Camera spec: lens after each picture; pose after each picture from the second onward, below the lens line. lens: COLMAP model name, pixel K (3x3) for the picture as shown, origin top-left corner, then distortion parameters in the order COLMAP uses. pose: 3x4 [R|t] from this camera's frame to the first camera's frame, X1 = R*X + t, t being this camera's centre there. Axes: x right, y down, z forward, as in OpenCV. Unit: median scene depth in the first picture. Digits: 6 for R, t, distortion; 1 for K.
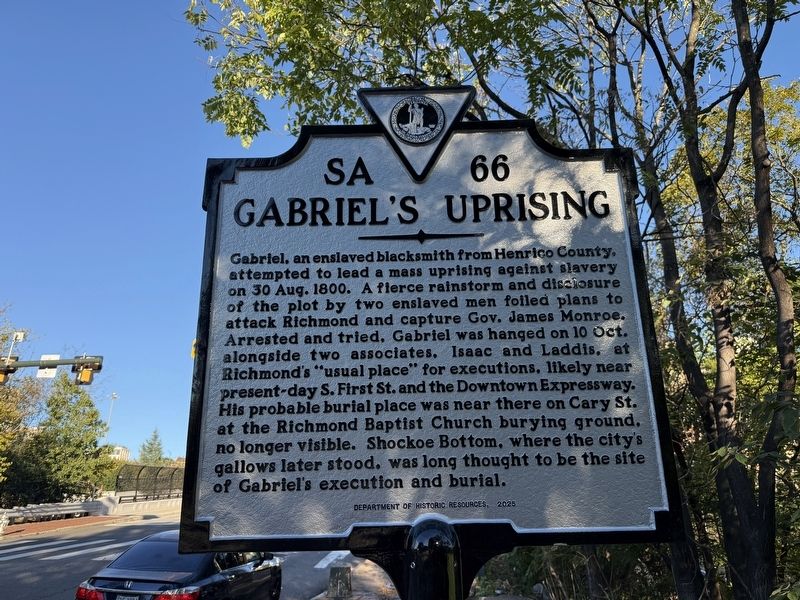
lens RADIAL K [[548.0, 0, 400.0], [0, 548.0, 300.0], [0, 0, 1]] dist [0.131571, -0.168977]
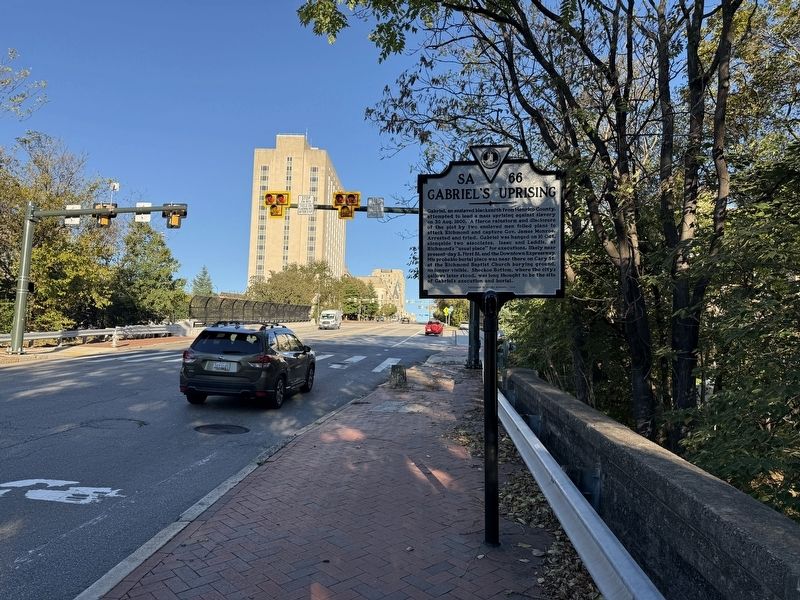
lens RADIAL K [[548.0, 0, 400.0], [0, 548.0, 300.0], [0, 0, 1]] dist [0.131571, -0.168977]
pose [[0.998514, 0.019026, -0.051070, -0.283987], [-0.004157, 0.960943, 0.276716, -0.430661], [0.054340, -0.276093, 0.959594, -2.012954]]
